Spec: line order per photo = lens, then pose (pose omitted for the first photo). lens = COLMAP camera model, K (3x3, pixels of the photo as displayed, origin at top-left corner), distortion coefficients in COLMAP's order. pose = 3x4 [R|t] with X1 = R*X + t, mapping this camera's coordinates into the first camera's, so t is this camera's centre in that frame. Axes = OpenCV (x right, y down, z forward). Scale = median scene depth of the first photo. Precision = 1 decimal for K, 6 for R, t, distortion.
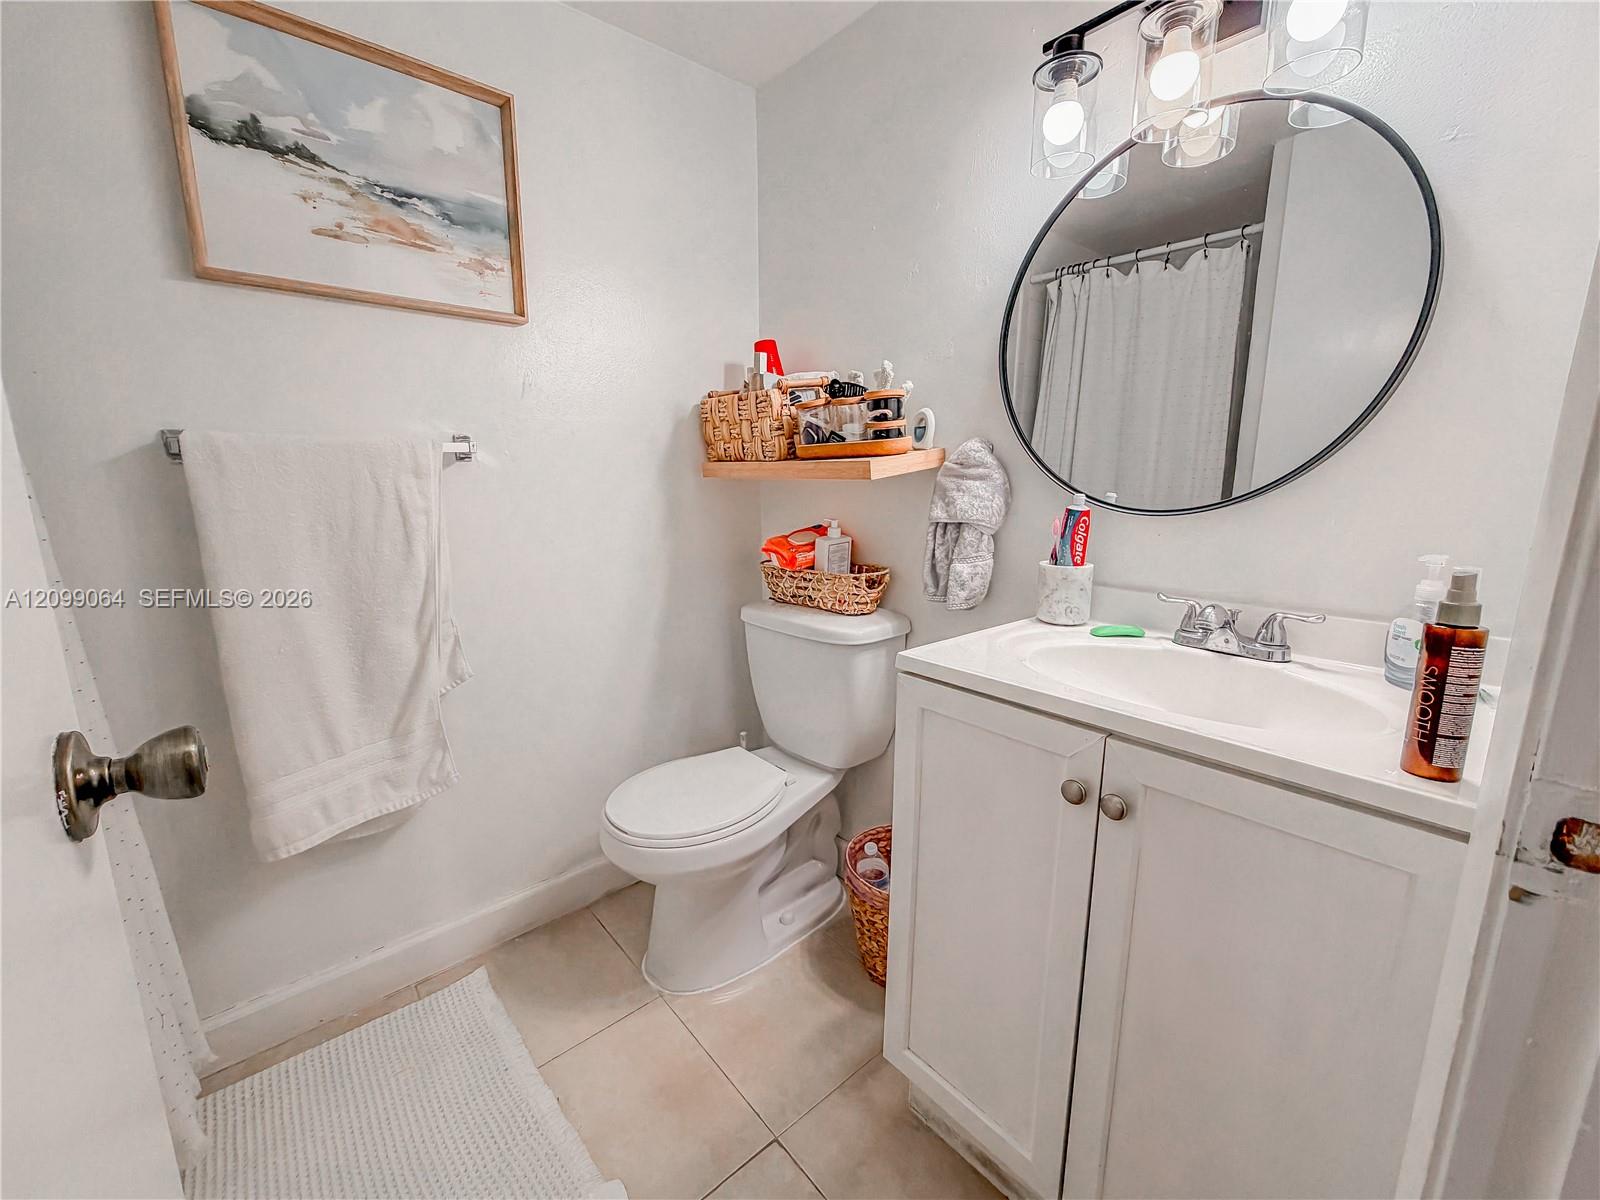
lens RADIAL K [[644.1, 0, 795.5], [0, 644.1, 596.0], [0, 0, 1]] dist [0.000357, 0.000079]
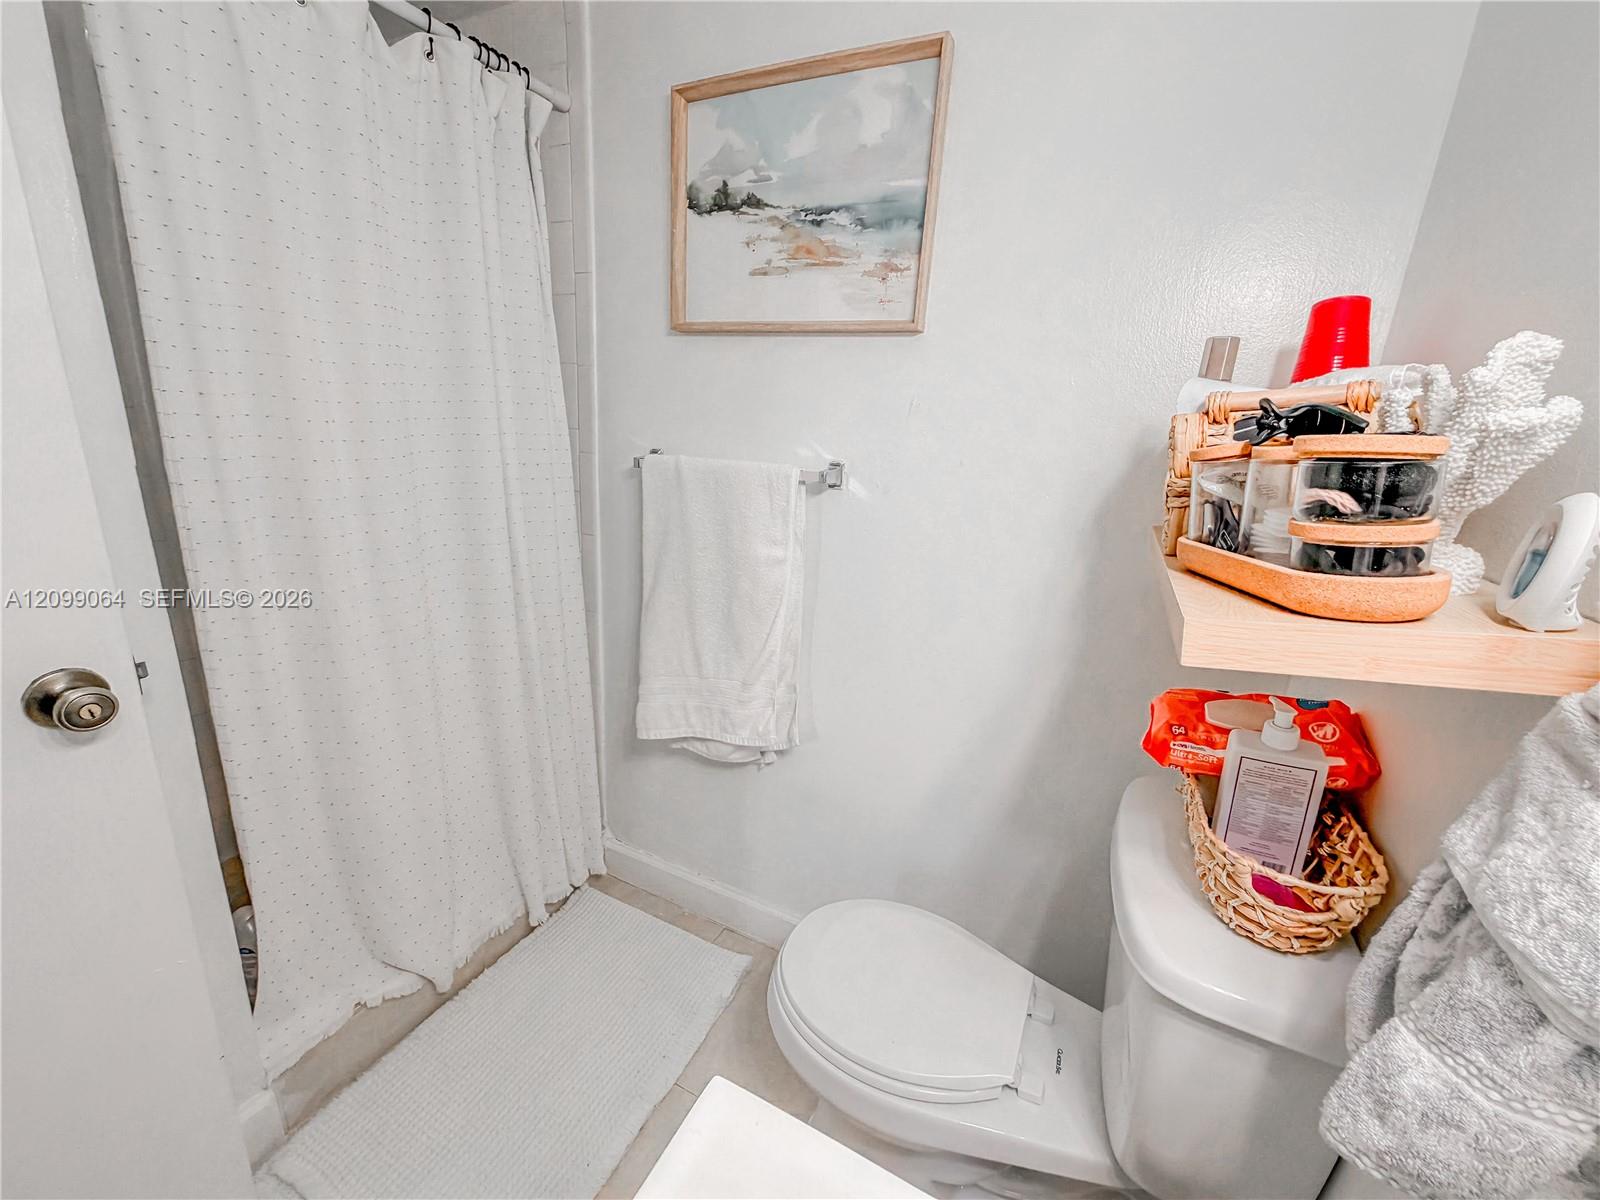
lens RADIAL K [[635.2, 0, 794.0], [0, 635.2, 597.2], [0, 0, 1]] dist [0.001084, -0.000452]
pose [[0.398050, 0.265521, -0.878097, 0.334666], [-0.229975, 0.955513, 0.184680, -0.225721], [0.888070, 0.128429, 0.441405, 0.581579]]
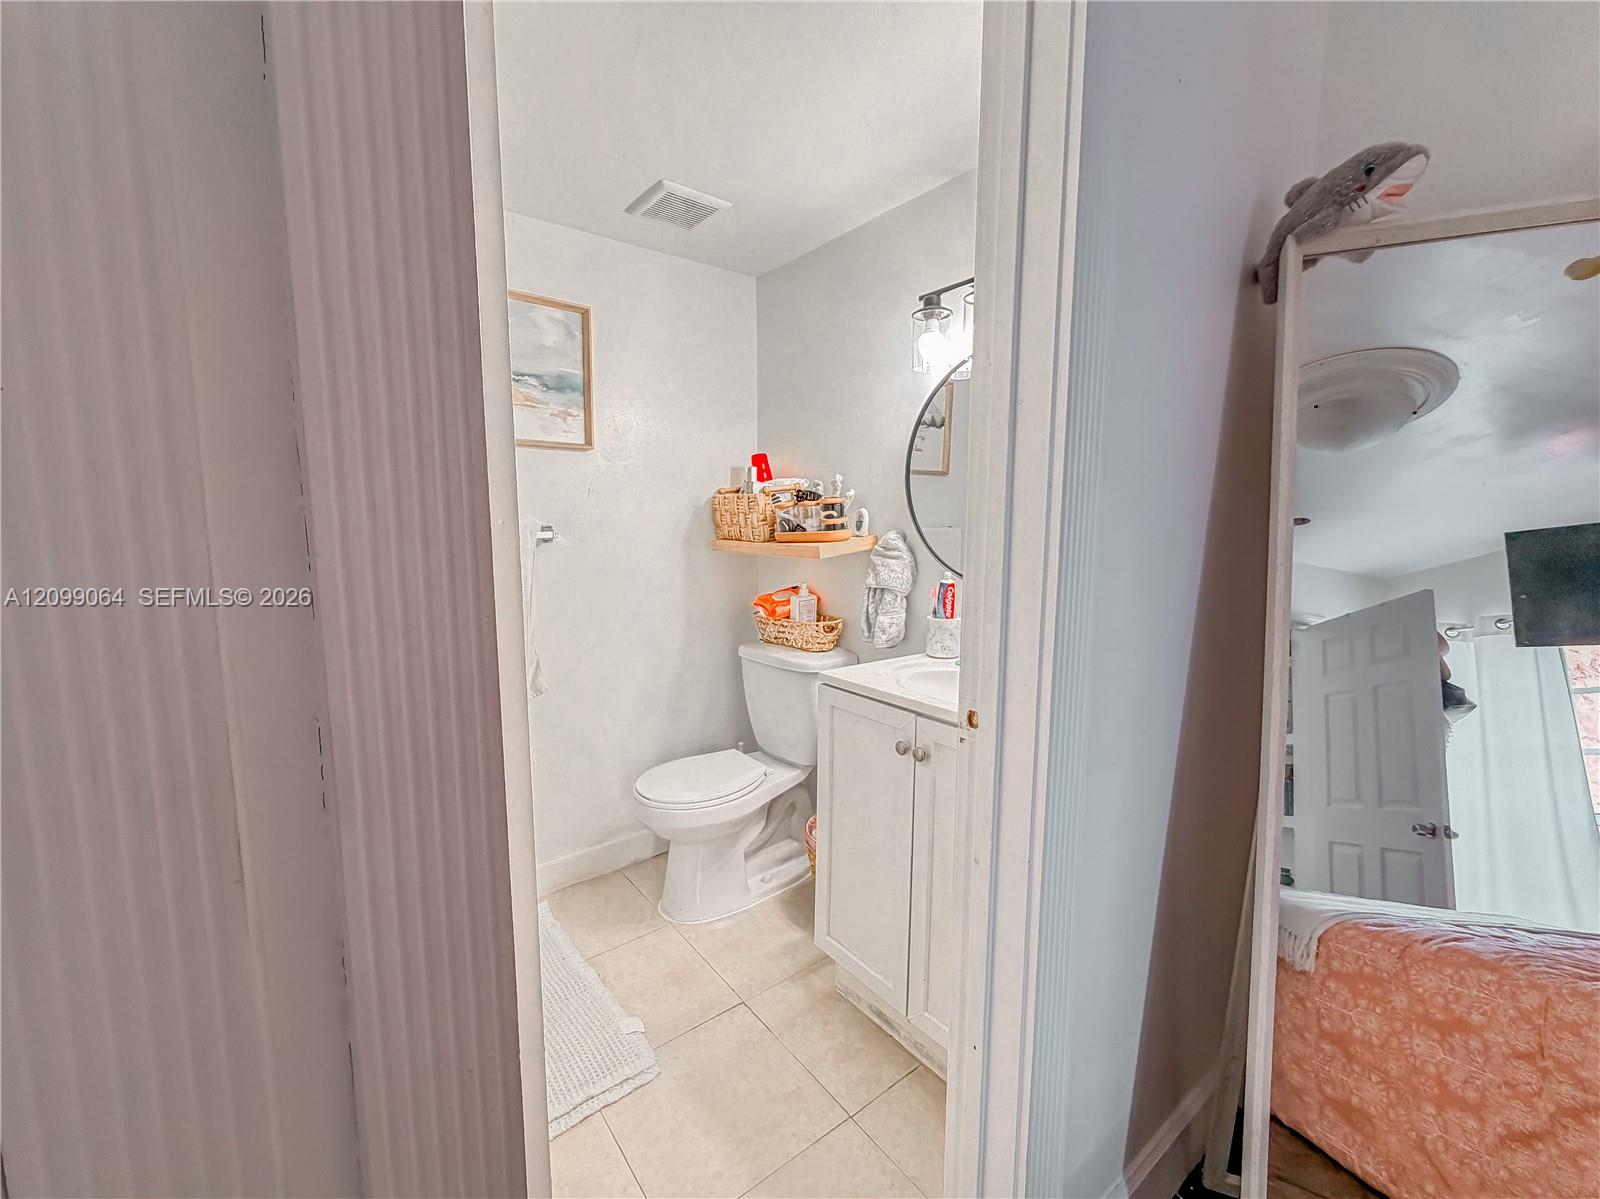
lens RADIAL K [[644.1, 0, 795.5], [0, 644.1, 595.5], [0, 0, 1]] dist [0.000357, 0.000079]
pose [[0.998921, 0.008899, -0.045576, 0.122324], [-0.012177, 0.997320, -0.072143, 0.010201], [0.044811, 0.072621, 0.996352, -0.448174]]
